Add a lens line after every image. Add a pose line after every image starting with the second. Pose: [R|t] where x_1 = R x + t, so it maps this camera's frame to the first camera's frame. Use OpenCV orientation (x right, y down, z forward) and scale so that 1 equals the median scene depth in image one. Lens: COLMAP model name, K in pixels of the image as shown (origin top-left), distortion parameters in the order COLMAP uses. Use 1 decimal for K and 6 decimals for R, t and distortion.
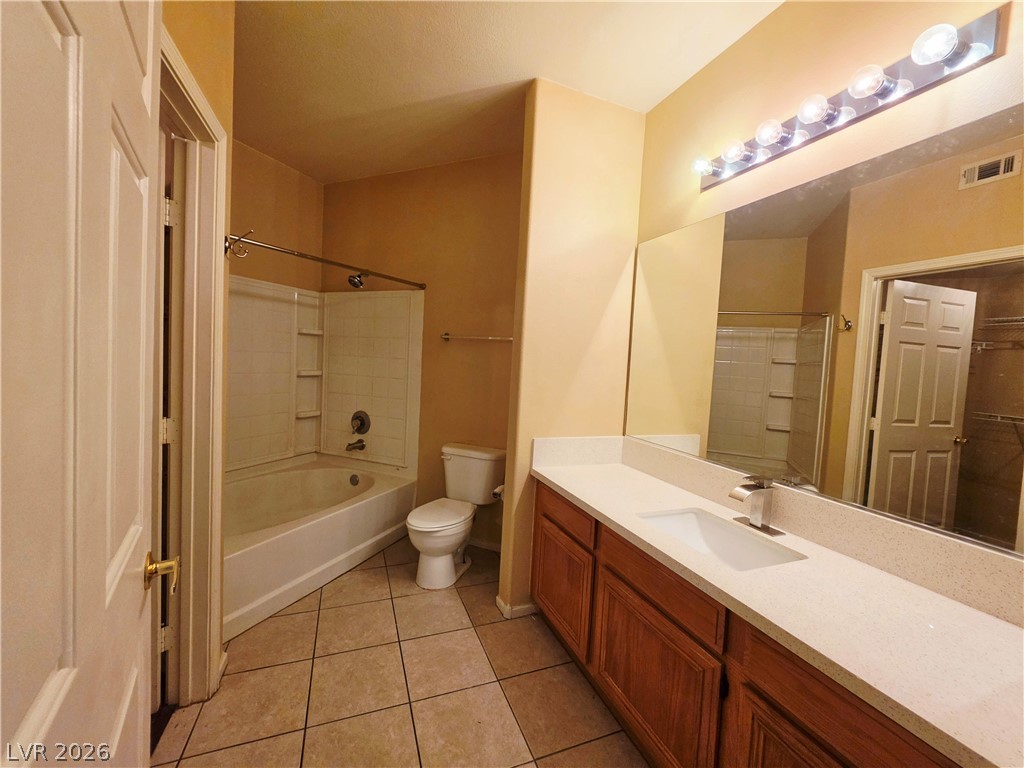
lens RADIAL K [[414.0, 0, 509.5], [0, 414.0, 379.5], [0, 0, 1]] dist [-0.000963, 0.000054]
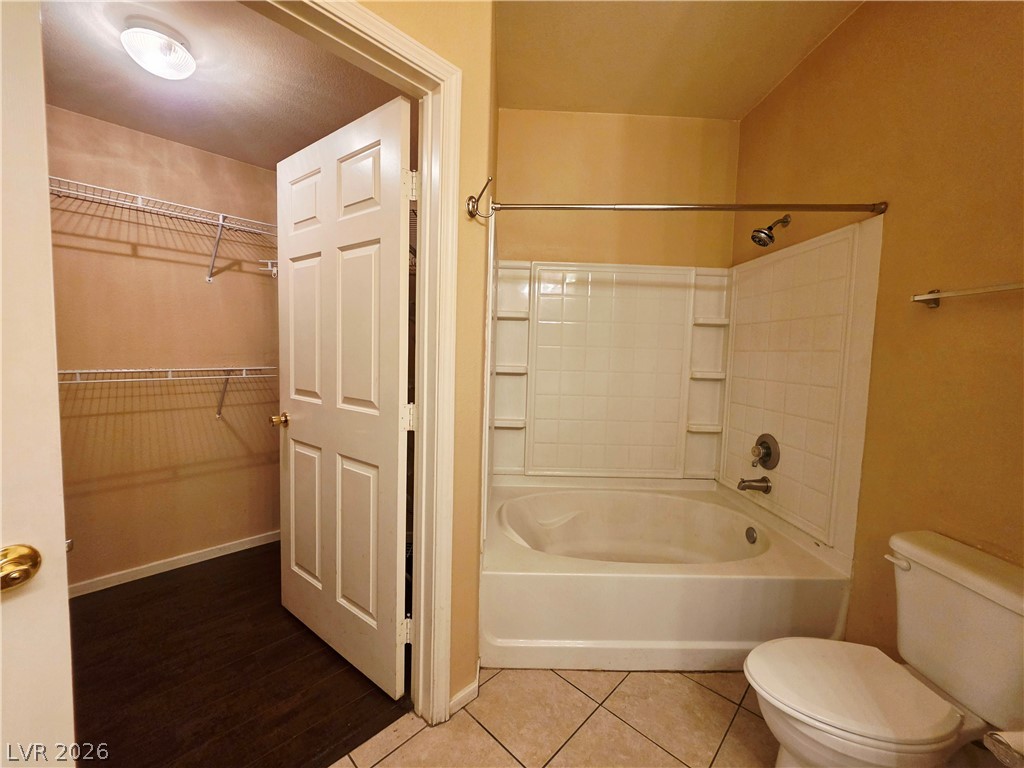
lens RADIAL K [[414.0, 0, 509.5], [0, 414.0, 379.5], [0, 0, 1]] dist [-0.000963, 0.000054]
pose [[0.424434, 0.028088, -0.905023, 0.060842], [-0.055354, 0.998454, 0.005028, 0.009386], [0.903765, 0.047962, 0.425333, 0.360224]]
